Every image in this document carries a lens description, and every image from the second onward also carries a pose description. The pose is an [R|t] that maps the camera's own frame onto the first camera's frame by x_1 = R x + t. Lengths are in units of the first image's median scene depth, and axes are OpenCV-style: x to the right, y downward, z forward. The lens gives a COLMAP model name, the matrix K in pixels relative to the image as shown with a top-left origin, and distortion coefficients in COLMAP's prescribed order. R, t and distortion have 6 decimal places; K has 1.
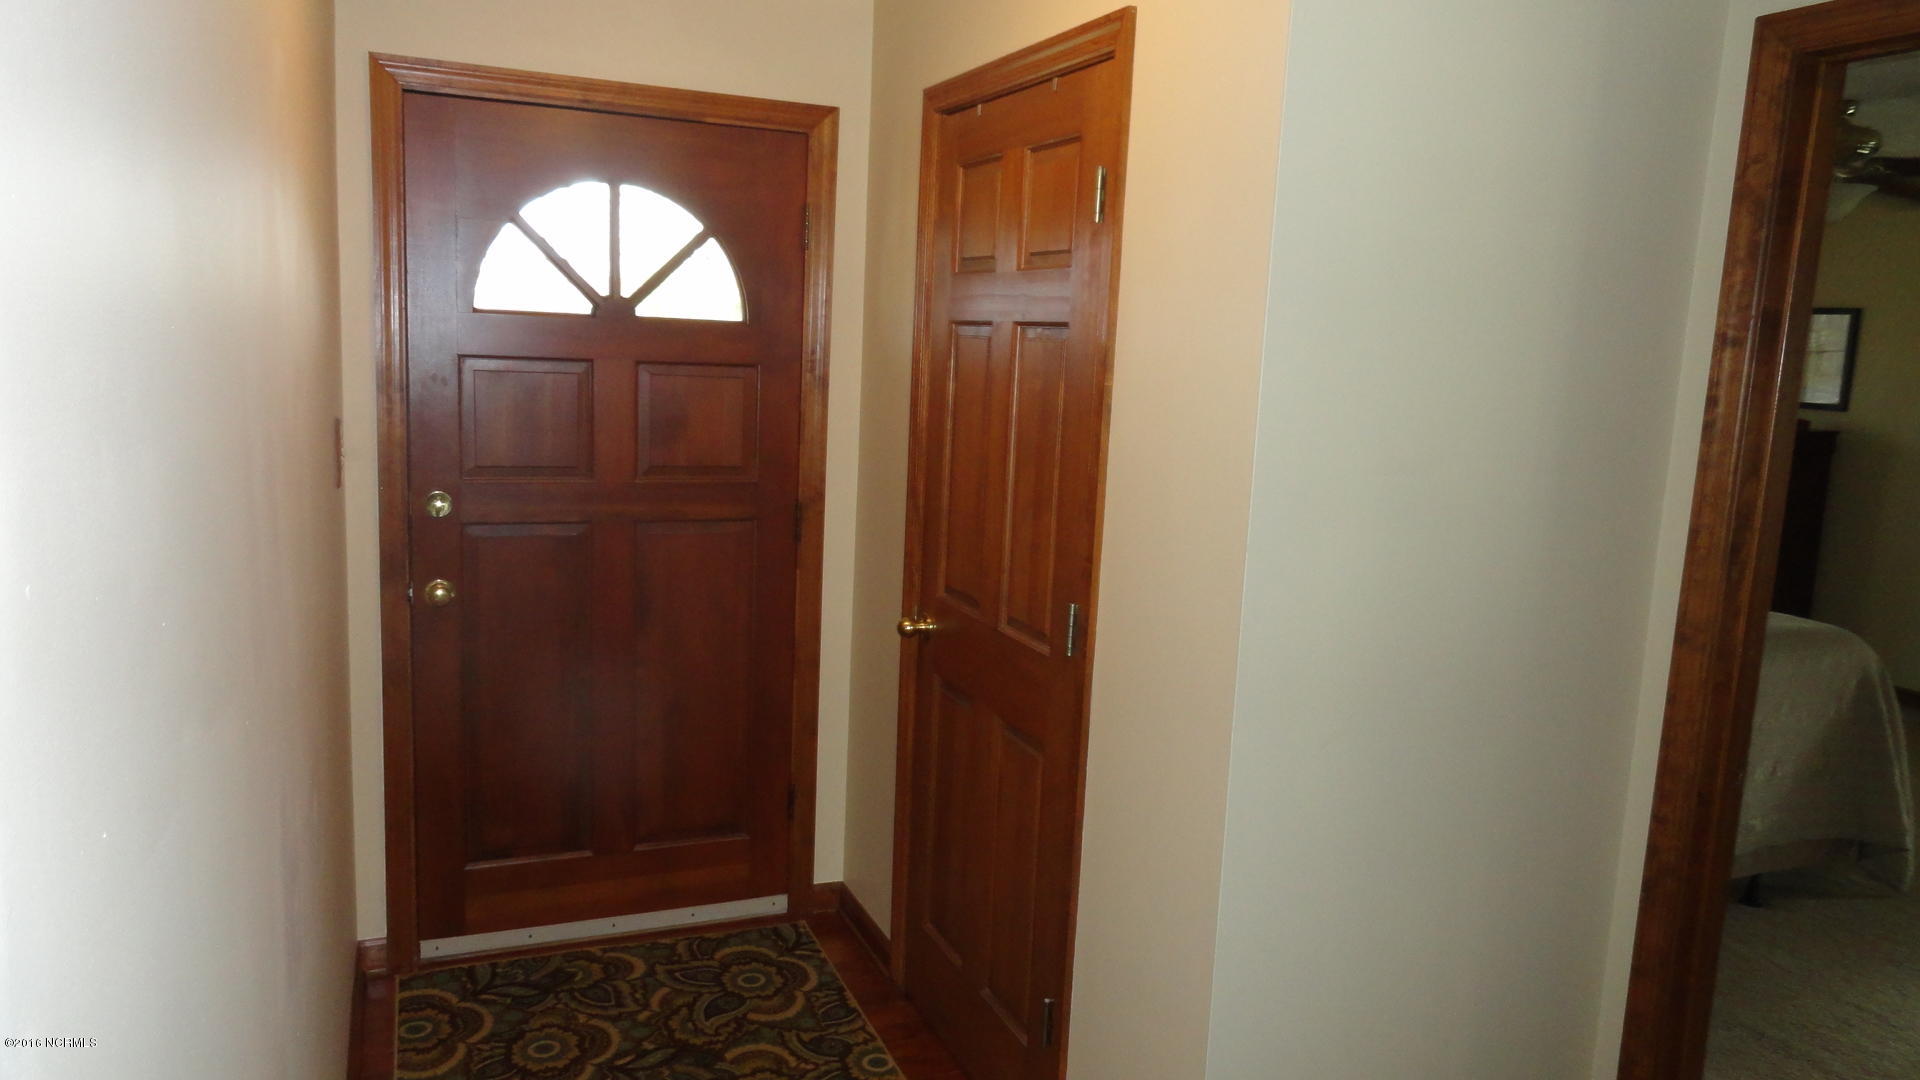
lens RADIAL K [[1337.9, 0, 957.9], [0, 1337.9, 541.0], [0, 0, 1]] dist [0.001353, -0.007247]
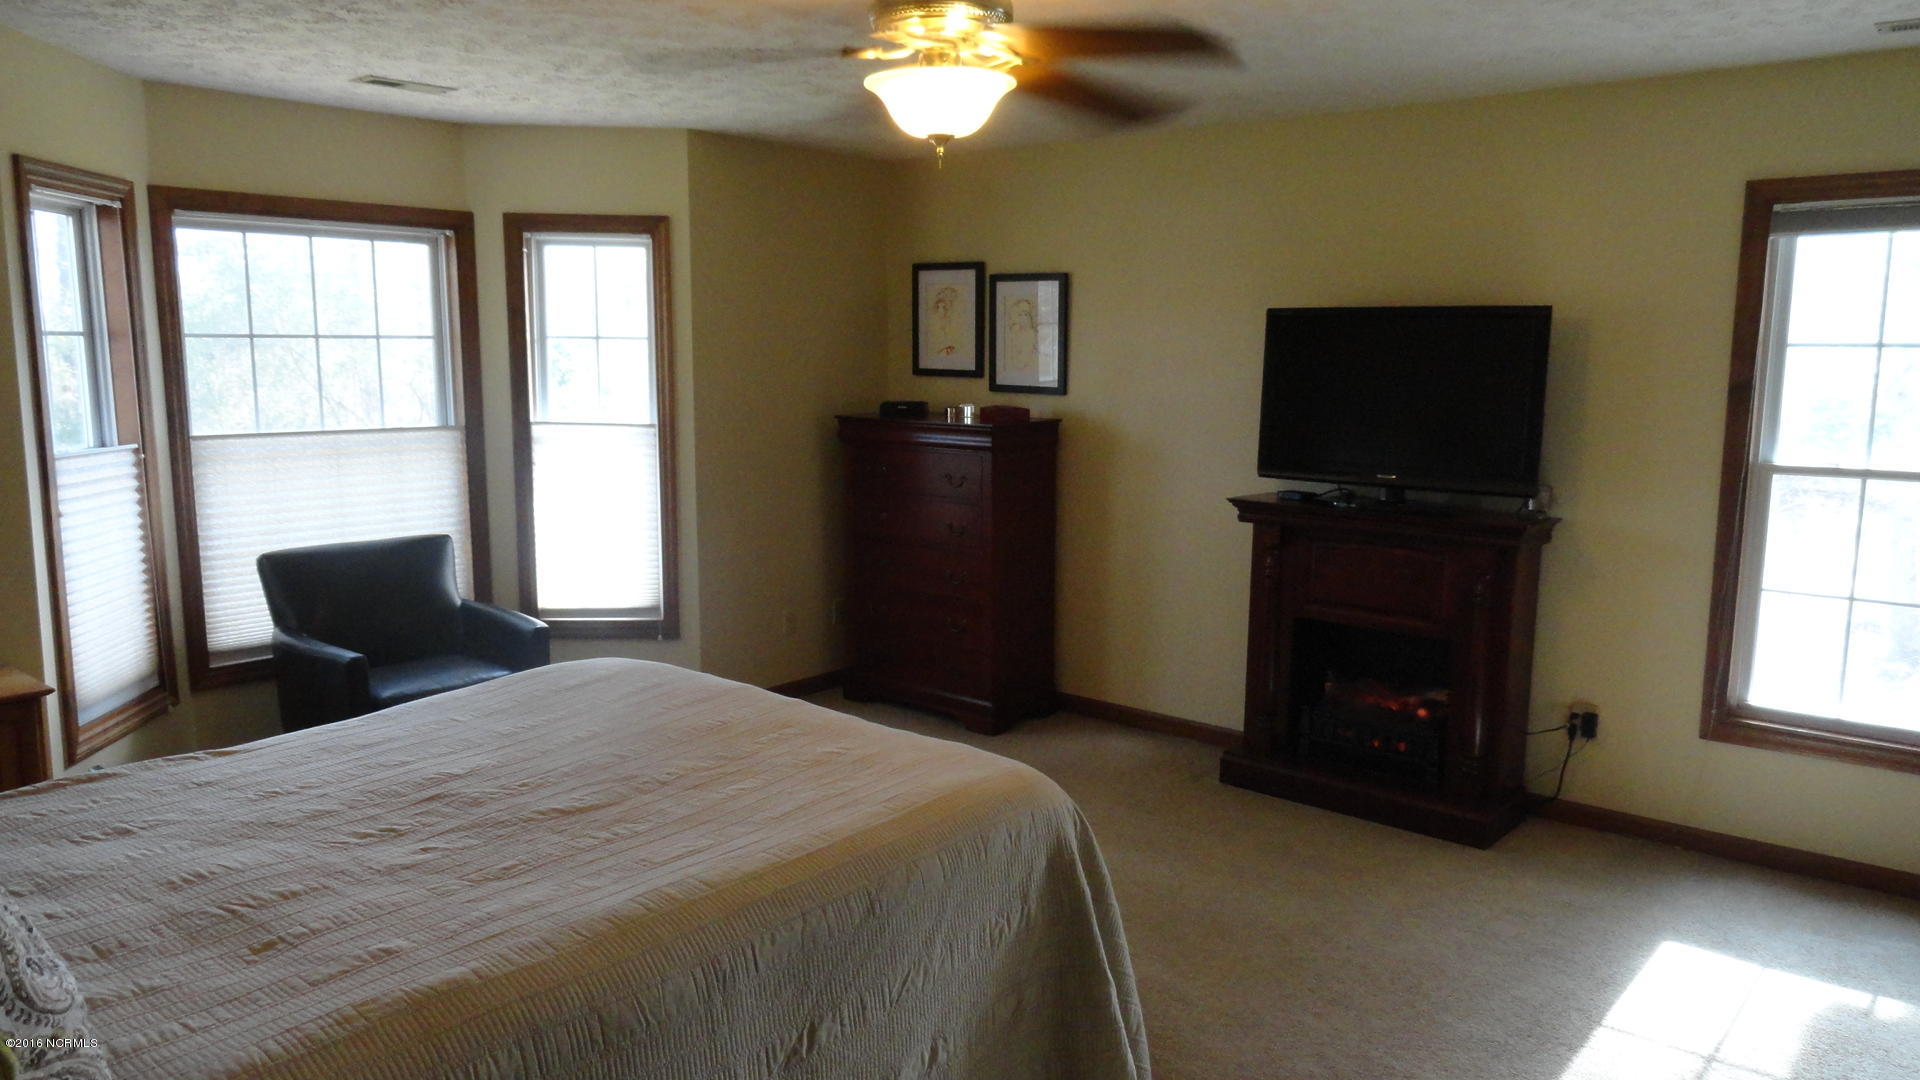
lens RADIAL K [[1337.9, 0, 966.0], [0, 1337.9, 530.8], [0, 0, 1]] dist [0.001353, -0.007247]
pose [[0.890478, -0.102455, 0.443342, 0.222125], [0.101013, 0.994520, 0.026940, -0.040113], [-0.443673, 0.020794, 0.895948, 0.267043]]
